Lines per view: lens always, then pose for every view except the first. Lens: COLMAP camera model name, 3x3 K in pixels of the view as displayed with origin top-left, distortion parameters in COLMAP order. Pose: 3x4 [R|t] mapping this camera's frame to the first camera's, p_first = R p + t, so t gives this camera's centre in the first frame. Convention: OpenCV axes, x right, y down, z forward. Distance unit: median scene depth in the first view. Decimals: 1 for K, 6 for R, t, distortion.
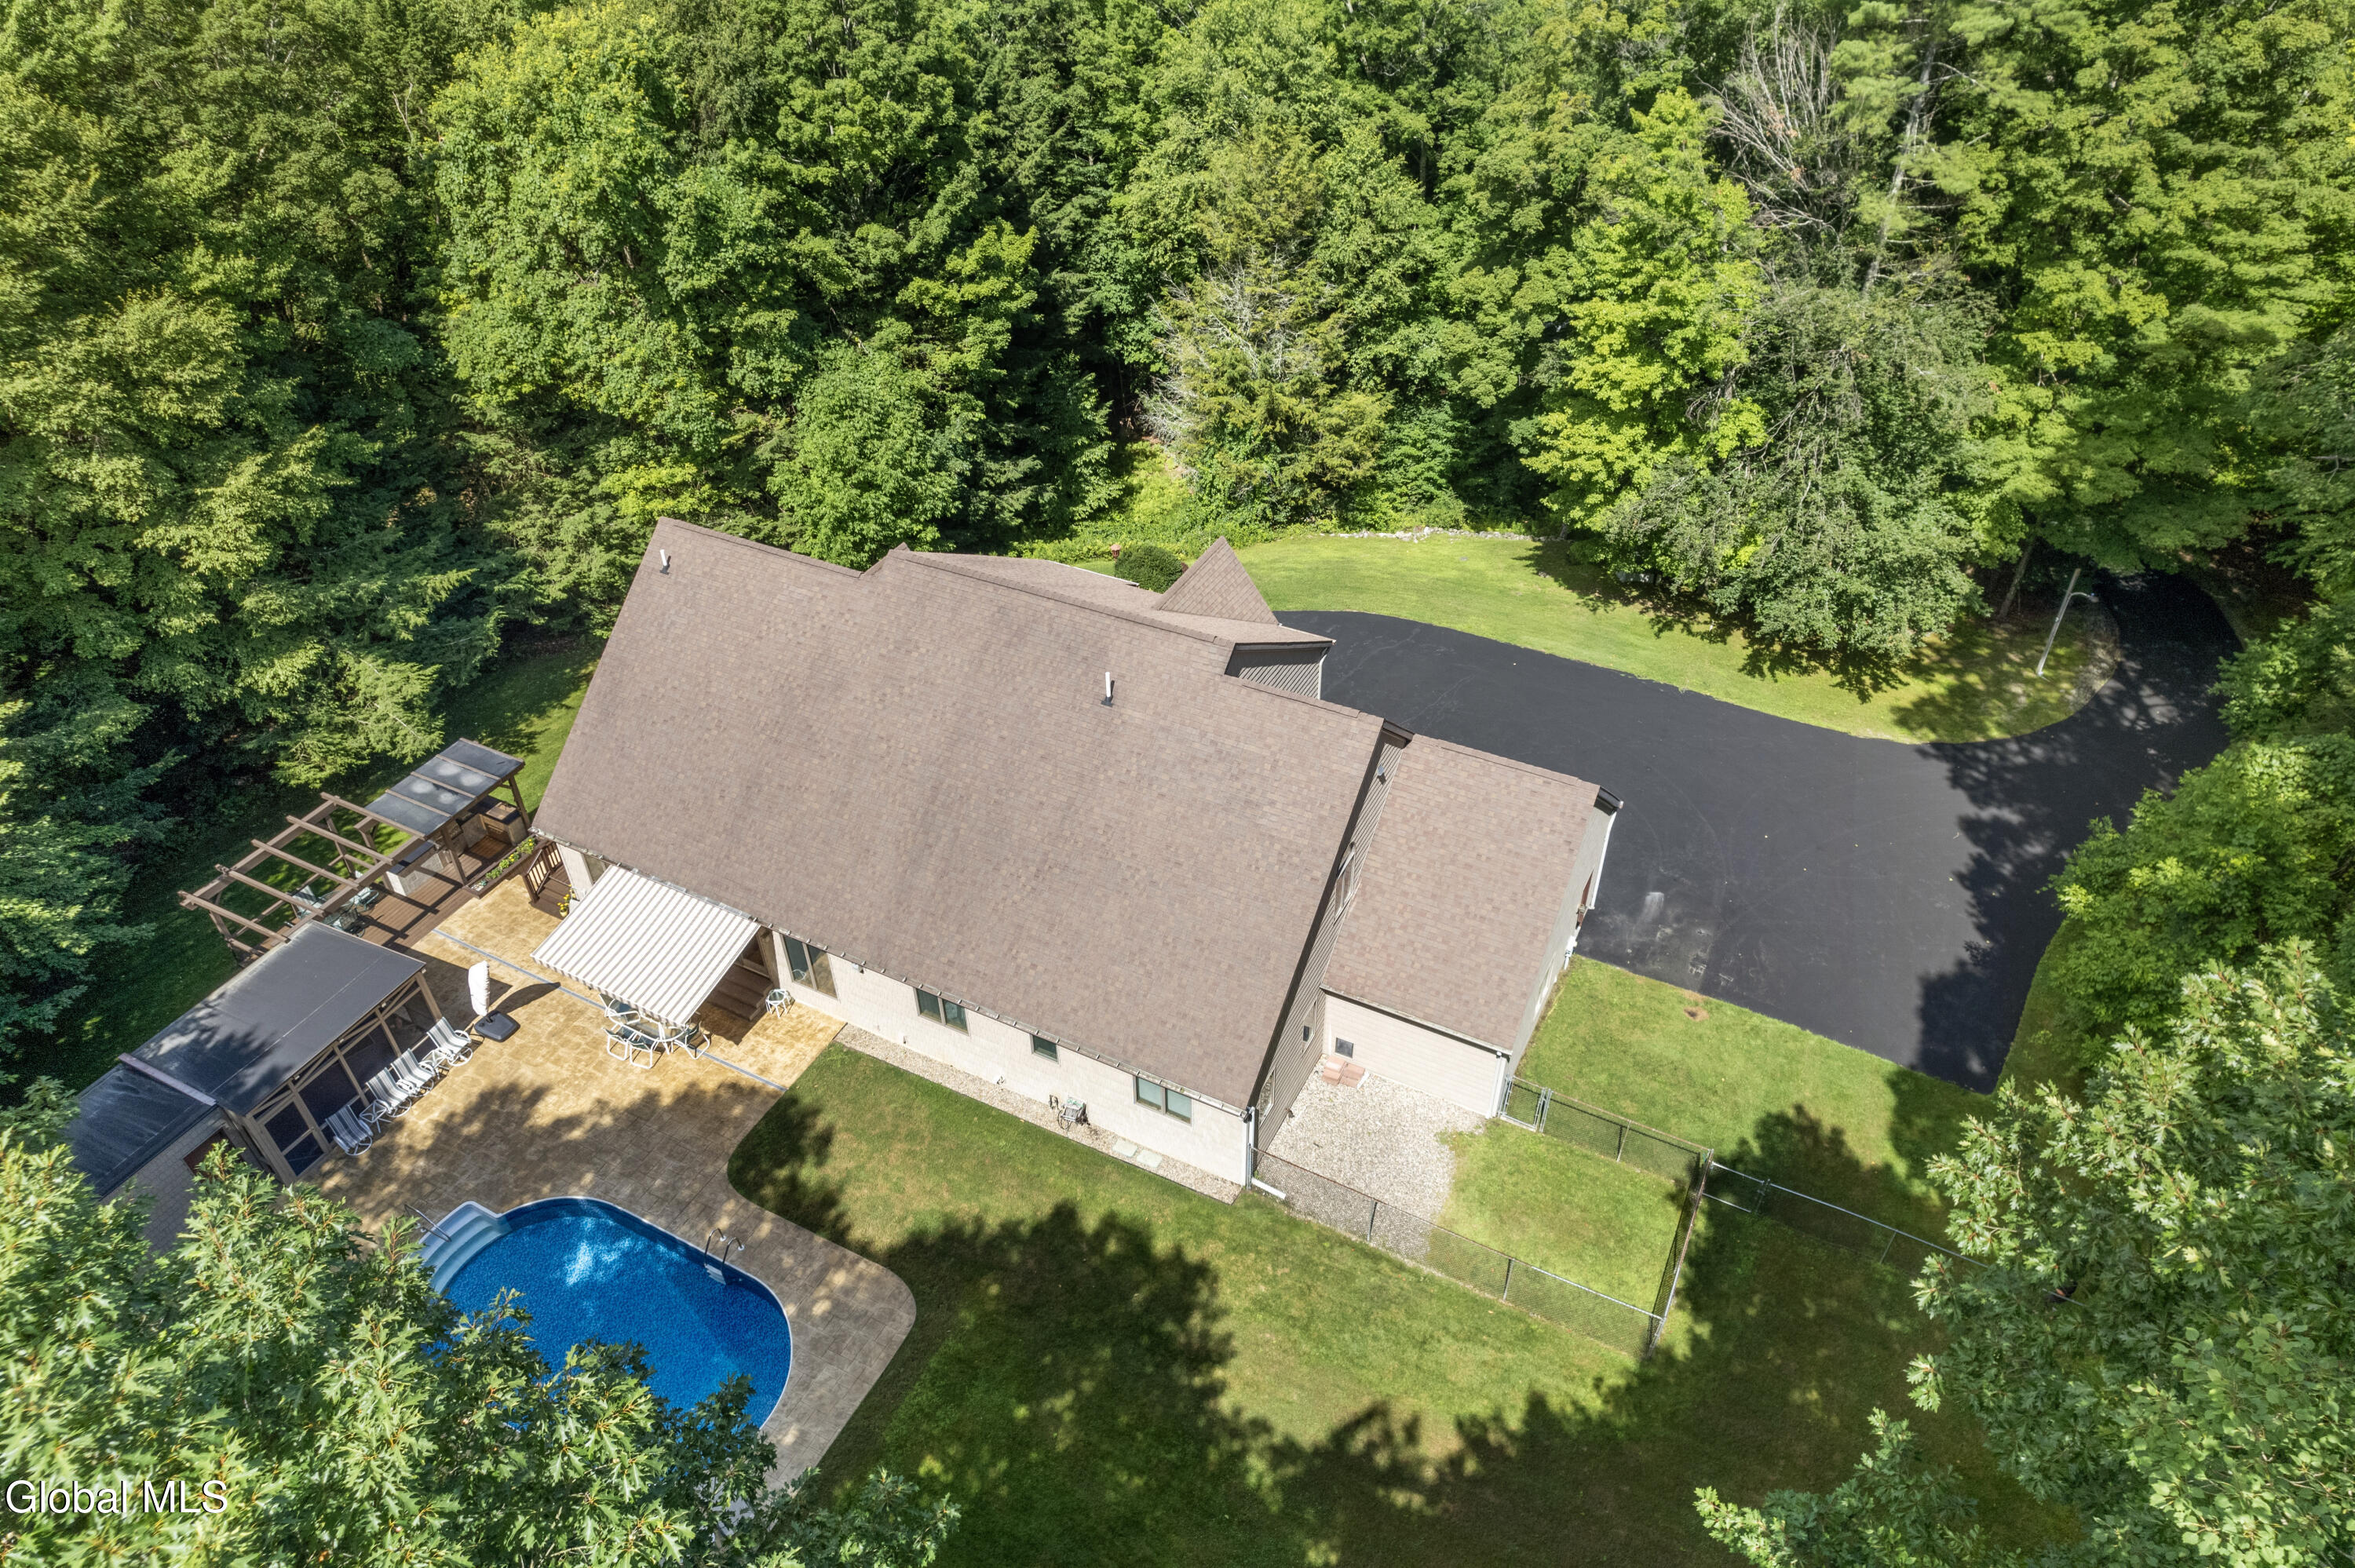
lens RADIAL K [[1505.1, 0, 1177.5], [0, 1505.1, 784.0], [0, 0, 1]] dist [-0.046324, 0.001416]
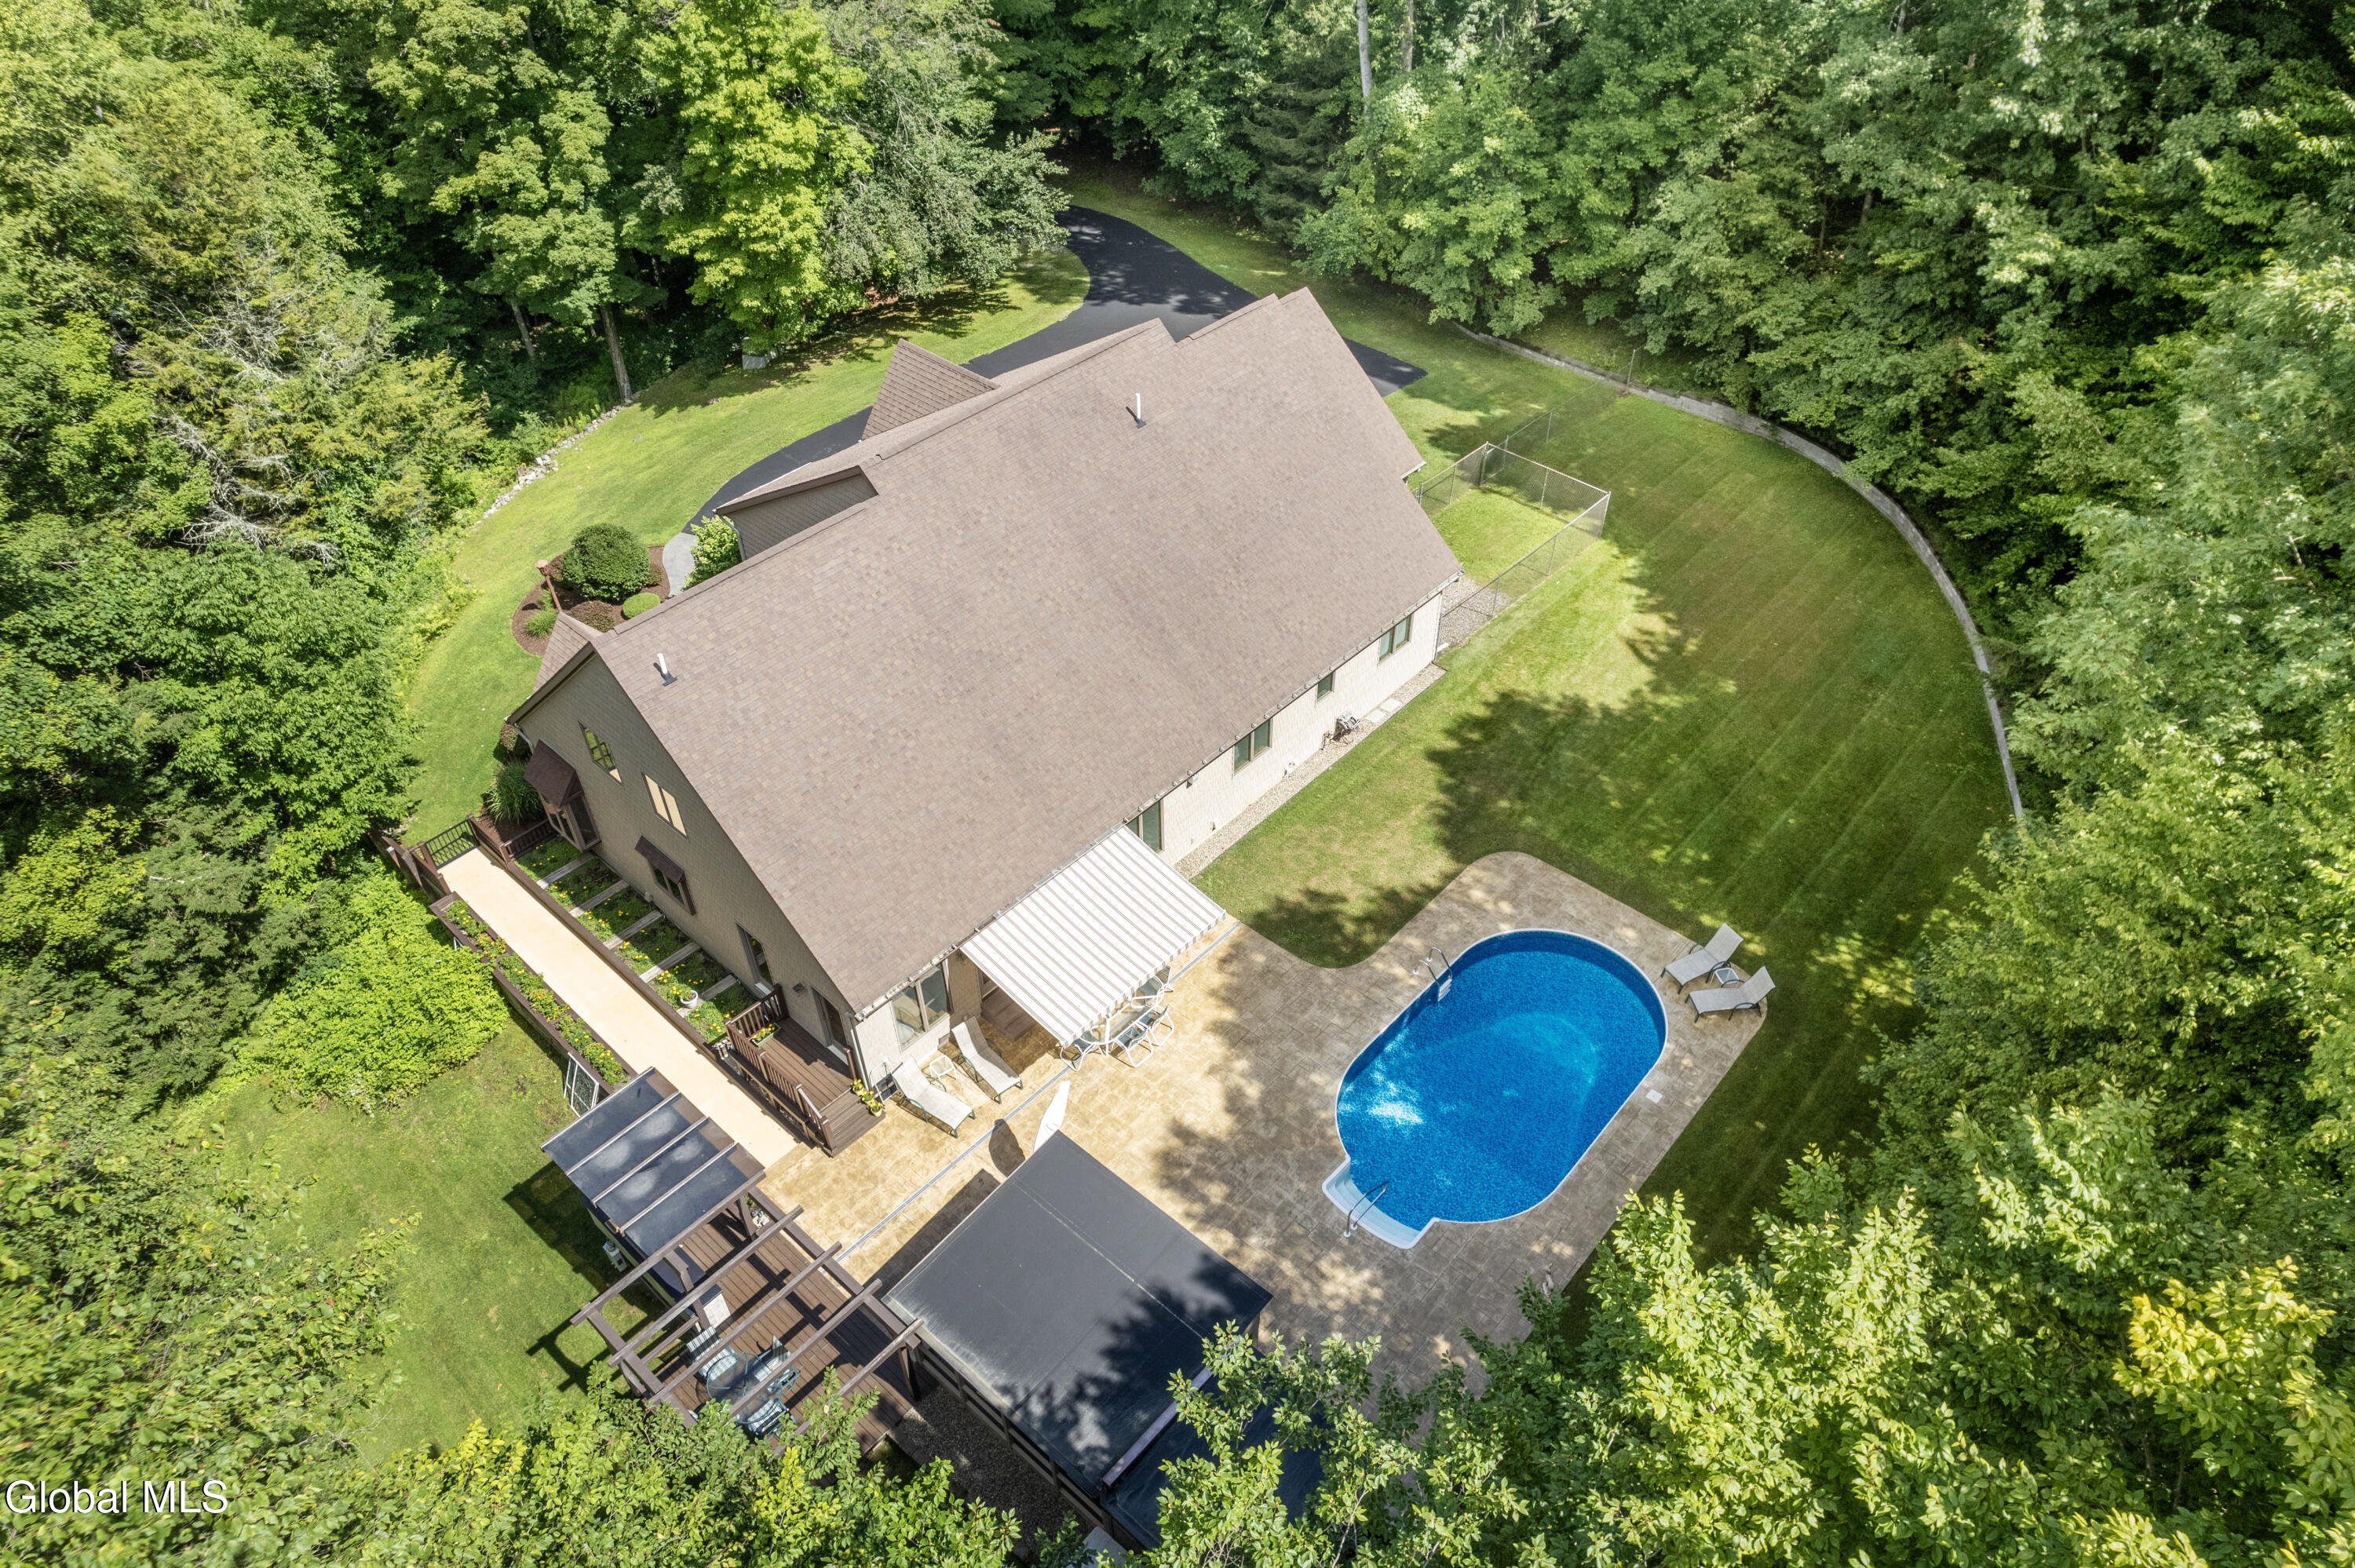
lens RADIAL K [[1505.1, 0, 1177.5], [0, 1505.1, 784.0], [0, 0, 1]] dist [-0.046324, 0.001416]
pose [[0.267928, -0.643561, 0.716968, -0.979241], [0.612610, 0.688160, 0.388773, -0.280437], [-0.743588, 0.335059, 0.578630, 0.466441]]
